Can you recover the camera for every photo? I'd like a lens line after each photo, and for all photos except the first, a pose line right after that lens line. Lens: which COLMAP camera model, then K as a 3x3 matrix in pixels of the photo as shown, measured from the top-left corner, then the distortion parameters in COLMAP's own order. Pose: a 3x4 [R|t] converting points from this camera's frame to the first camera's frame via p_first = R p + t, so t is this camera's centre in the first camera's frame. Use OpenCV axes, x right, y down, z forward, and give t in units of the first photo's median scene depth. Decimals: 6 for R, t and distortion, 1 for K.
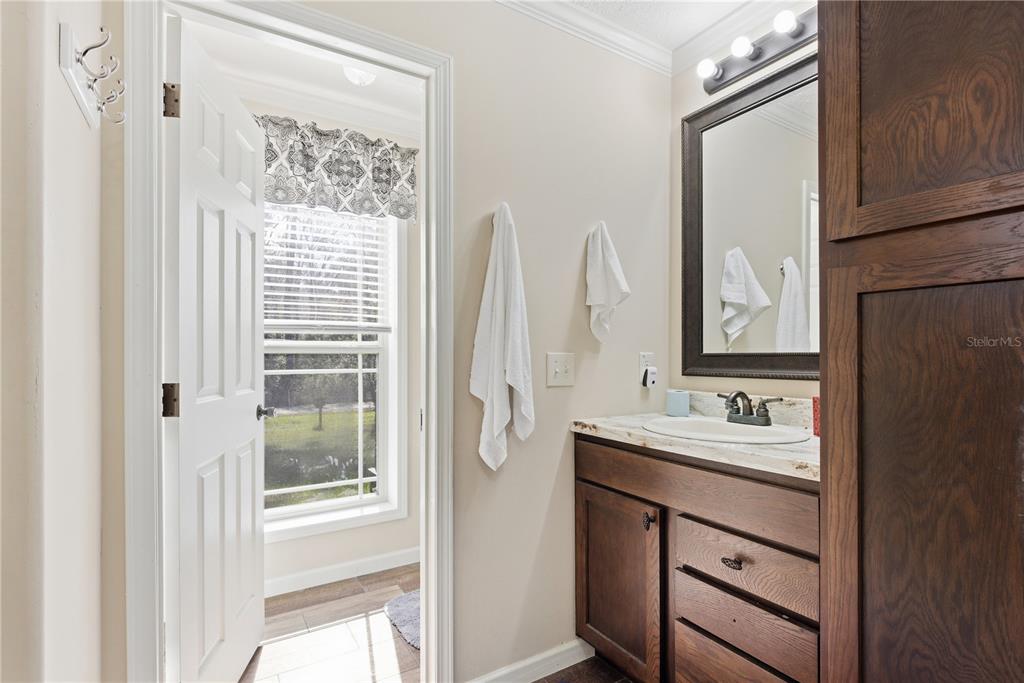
lens RADIAL K [[472.3, 0, 510.2], [0, 472.3, 351.3], [0, 0, 1]] dist [-0.000991, -0.000840]
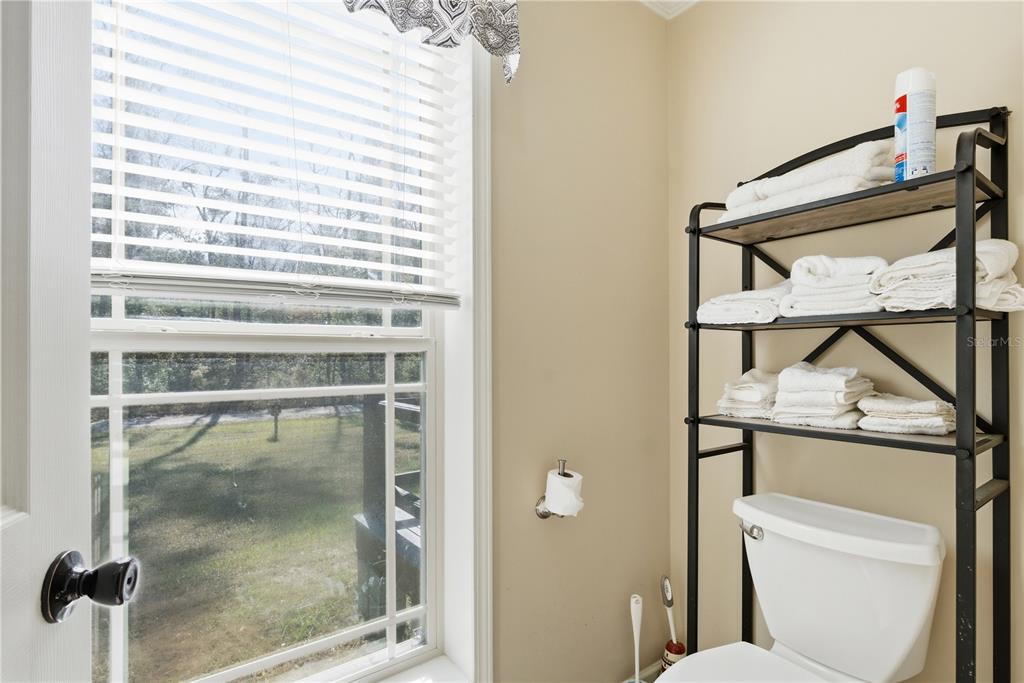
lens RADIAL K [[472.3, 0, 511.2], [0, 472.3, 347.2], [0, 0, 1]] dist [-0.000991, -0.000840]
pose [[0.996258, -0.002007, 0.086412, -0.236094], [0.002209, 0.999995, -0.002244, 0.001883], [-0.086407, 0.002426, 0.996257, 0.515078]]
